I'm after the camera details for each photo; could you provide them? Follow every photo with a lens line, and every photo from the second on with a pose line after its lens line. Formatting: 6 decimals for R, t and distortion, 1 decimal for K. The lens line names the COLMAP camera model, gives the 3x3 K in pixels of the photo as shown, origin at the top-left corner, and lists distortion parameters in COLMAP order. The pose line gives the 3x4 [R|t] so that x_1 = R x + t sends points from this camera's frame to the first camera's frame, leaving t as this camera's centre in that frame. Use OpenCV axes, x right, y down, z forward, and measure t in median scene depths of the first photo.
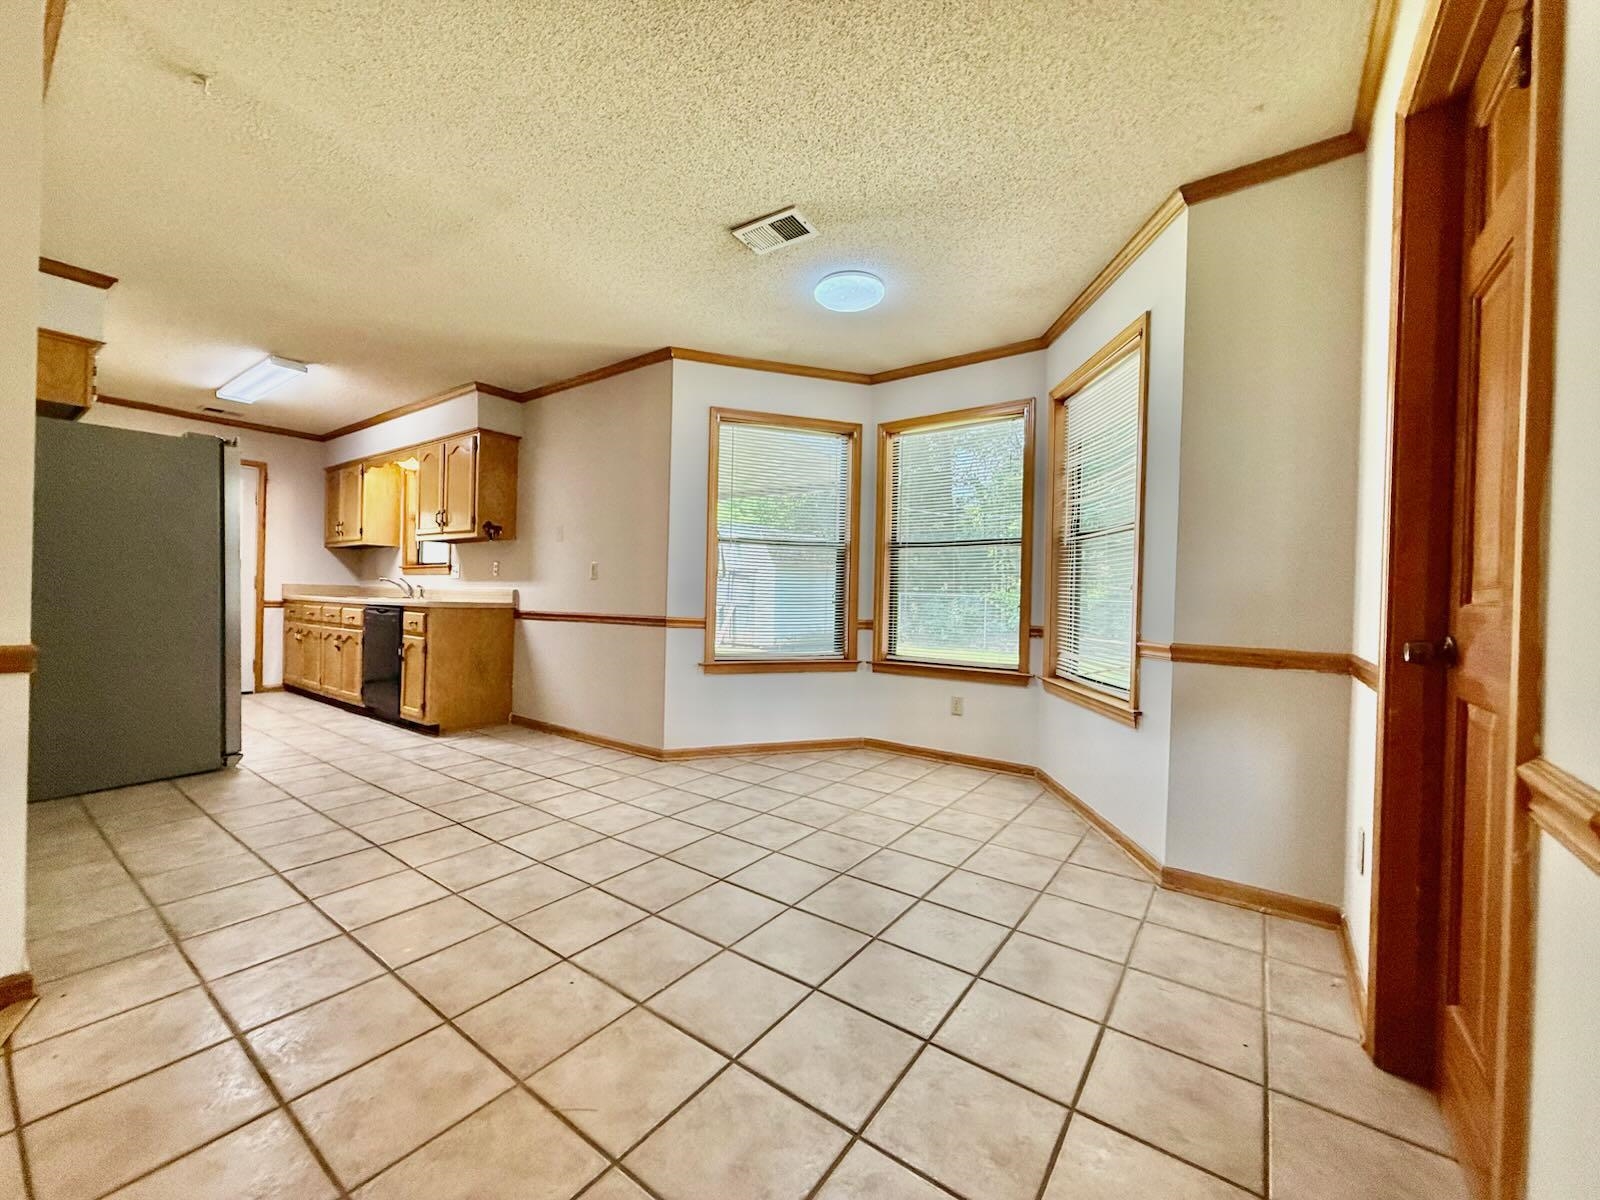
lens RADIAL K [[638.9, 0, 802.7], [0, 638.9, 603.3], [0, 0, 1]] dist [0.001003, 0.000063]
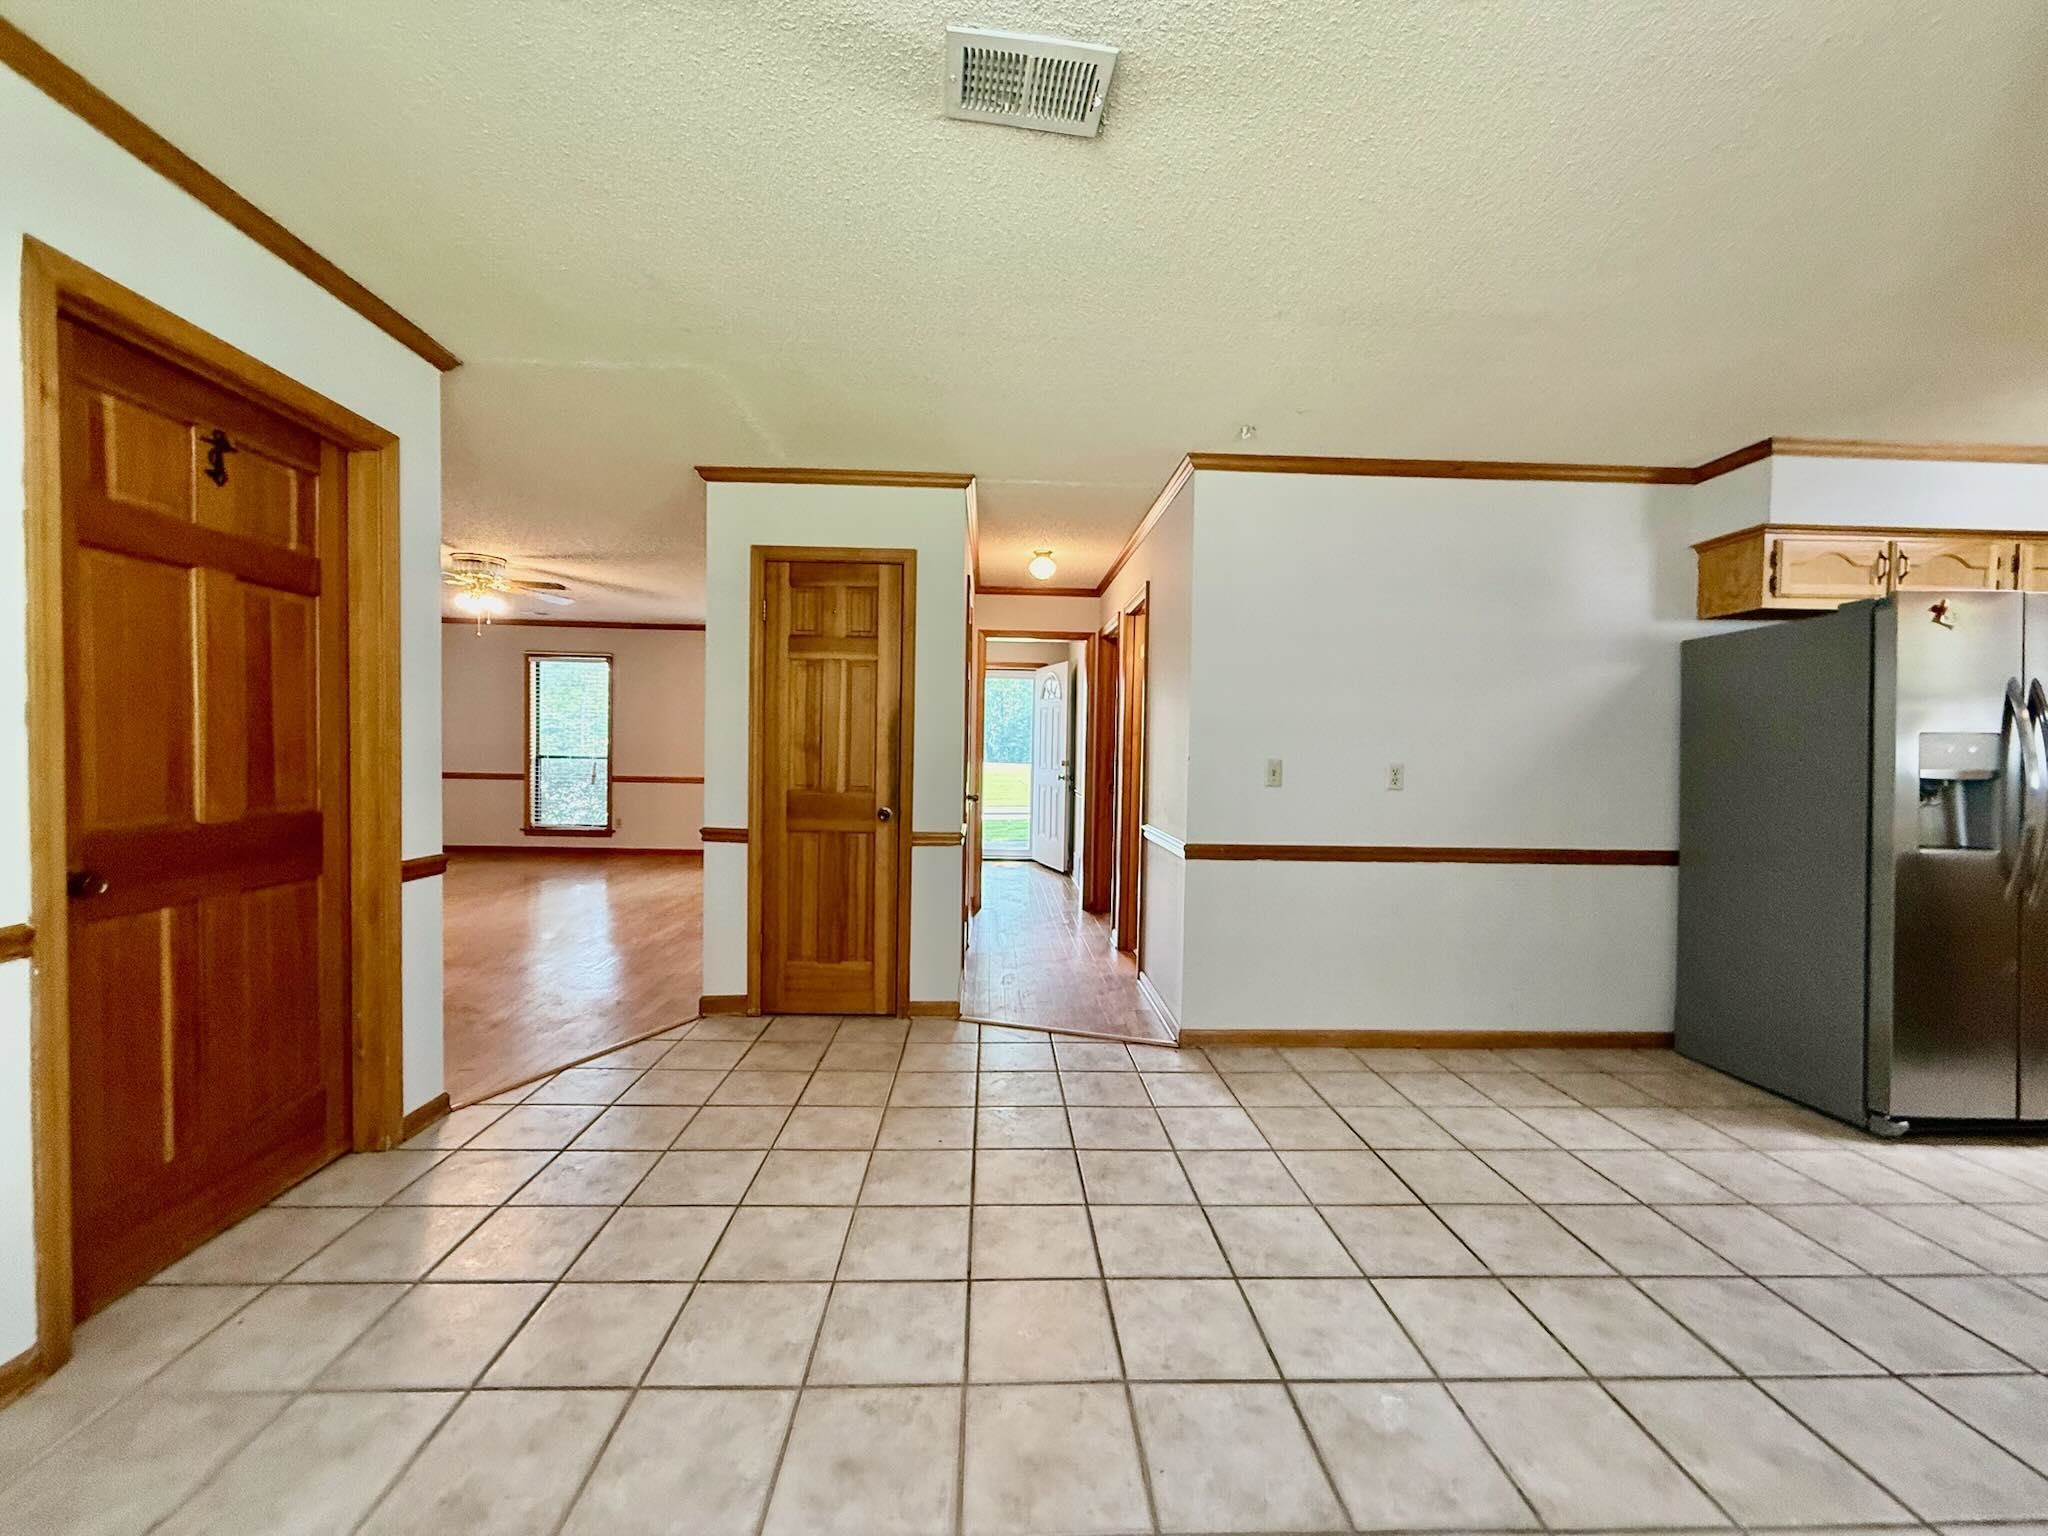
lens RADIAL K [[817.8, 0, 1022.2], [0, 817.8, 769.3], [0, 0, 1]] dist [0.001003, 0.000063]
pose [[-0.789299, -0.023659, -0.613553, 0.246143], [-0.040762, 0.999072, 0.013914, -0.071247], [0.612655, 0.035992, -0.789531, 1.159457]]
